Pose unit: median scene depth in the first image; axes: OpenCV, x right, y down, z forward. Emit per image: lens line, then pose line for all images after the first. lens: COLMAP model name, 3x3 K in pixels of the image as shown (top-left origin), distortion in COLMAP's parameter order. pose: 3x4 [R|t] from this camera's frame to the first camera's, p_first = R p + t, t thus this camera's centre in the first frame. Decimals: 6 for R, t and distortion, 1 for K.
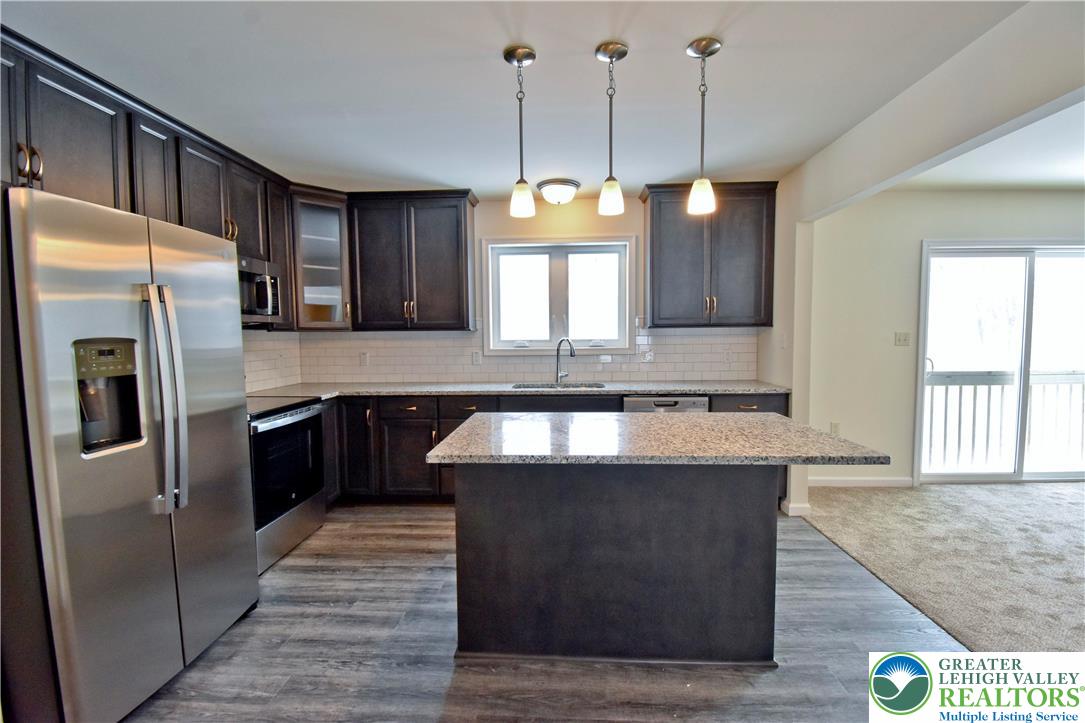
lens RADIAL K [[474.0, 0, 543.8], [0, 474.0, 363.2], [0, 0, 1]] dist [-0.000975, -0.000230]
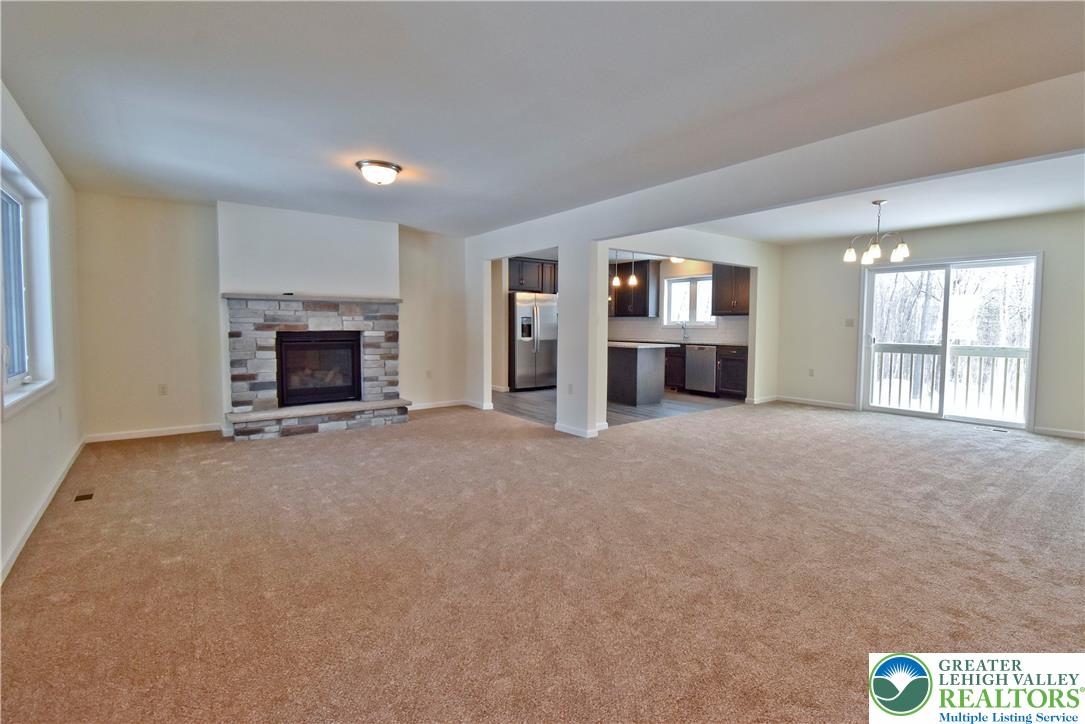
lens RADIAL K [[497.3, 0, 544.2], [0, 497.3, 351.4], [0, 0, 1]] dist [0.000517, -0.016641]
pose [[0.640664, 0.053821, -0.765932, 1.460990], [-0.059843, 0.998006, 0.020072, 0.085373], [0.765485, 0.032976, 0.642608, -1.020519]]
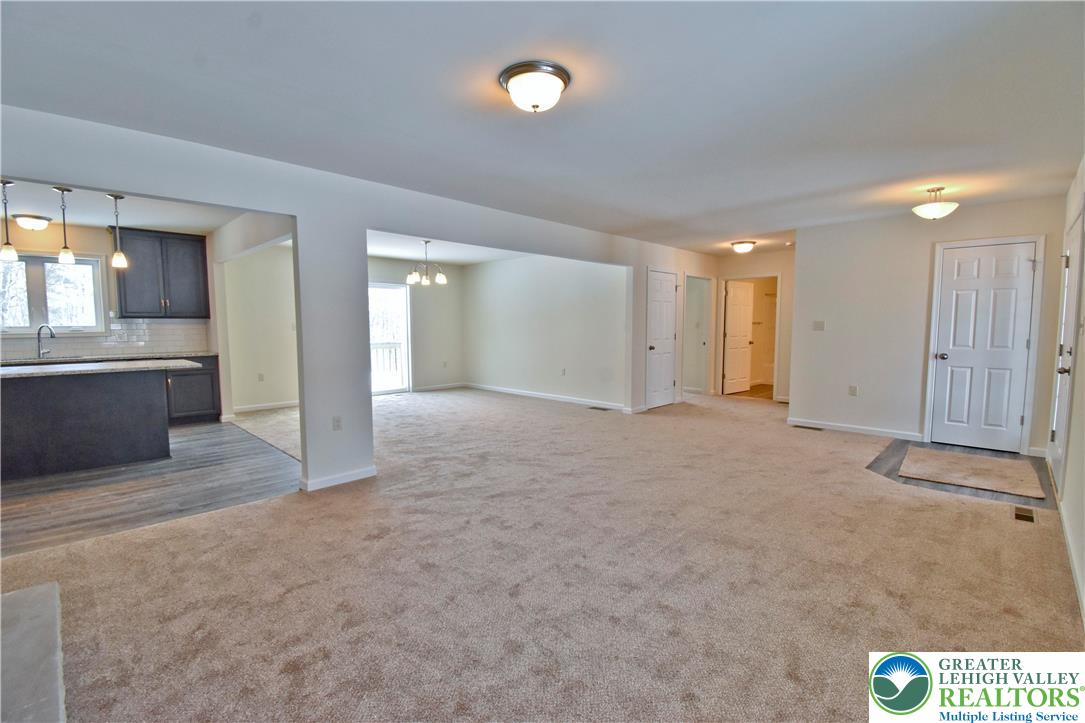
lens RADIAL K [[489.9, 0, 563.6], [0, 489.9, 366.7], [0, 0, 1]] dist [0.001068, -0.015471]
pose [[0.656722, -0.055500, 0.752087, -0.022037], [0.040849, 0.998442, 0.038010, 0.079273], [-0.753025, 0.005760, 0.657966, -1.092137]]
